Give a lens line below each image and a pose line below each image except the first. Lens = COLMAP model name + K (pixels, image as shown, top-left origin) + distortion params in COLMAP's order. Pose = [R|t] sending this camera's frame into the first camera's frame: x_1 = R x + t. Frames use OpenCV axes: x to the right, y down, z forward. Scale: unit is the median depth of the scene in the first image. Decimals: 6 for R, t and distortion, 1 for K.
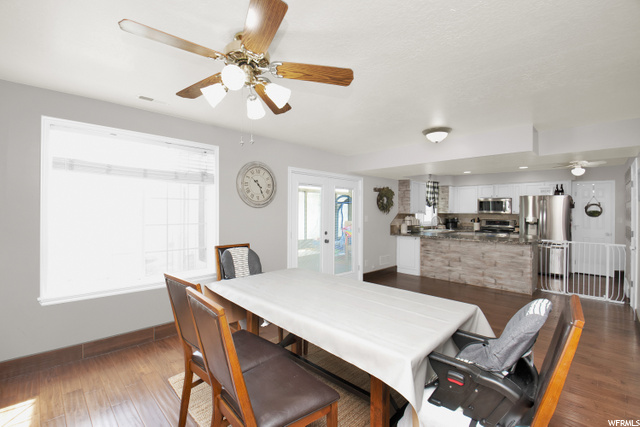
lens RADIAL K [[292.6, 0, 316.9], [0, 292.6, 209.8], [0, 0, 1]] dist [0.007546, -0.005507]
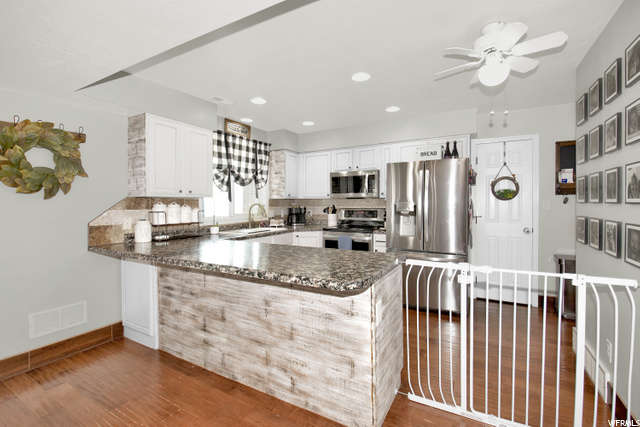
lens RADIAL K [[292.6, 0, 317.5], [0, 292.6, 201.5], [0, 0, 1]] dist [0.007546, -0.005507]
pose [[0.969512, -0.009007, 0.244879, 0.471089], [0.009957, 0.999947, -0.002640, 0.025077], [-0.244842, 0.004998, 0.969550, 0.556834]]
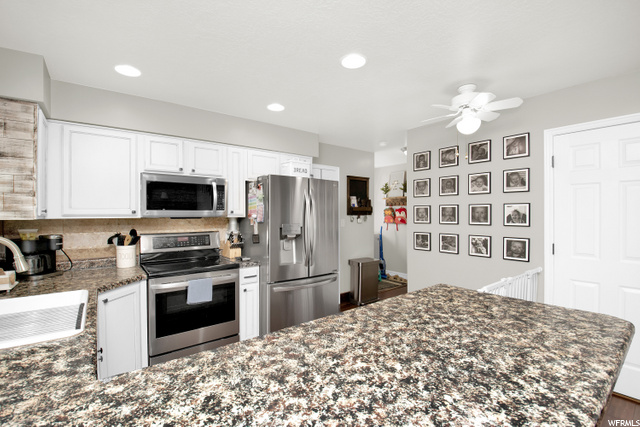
lens RADIAL K [[292.6, 0, 322.5], [0, 292.6, 211.5], [0, 0, 1]] dist [0.007546, -0.005507]
pose [[0.132126, 0.001625, 0.991232, 0.314789], [0.000713, 0.999998, -0.001734, 0.007842], [-0.991233, 0.000935, 0.132124, 0.931869]]
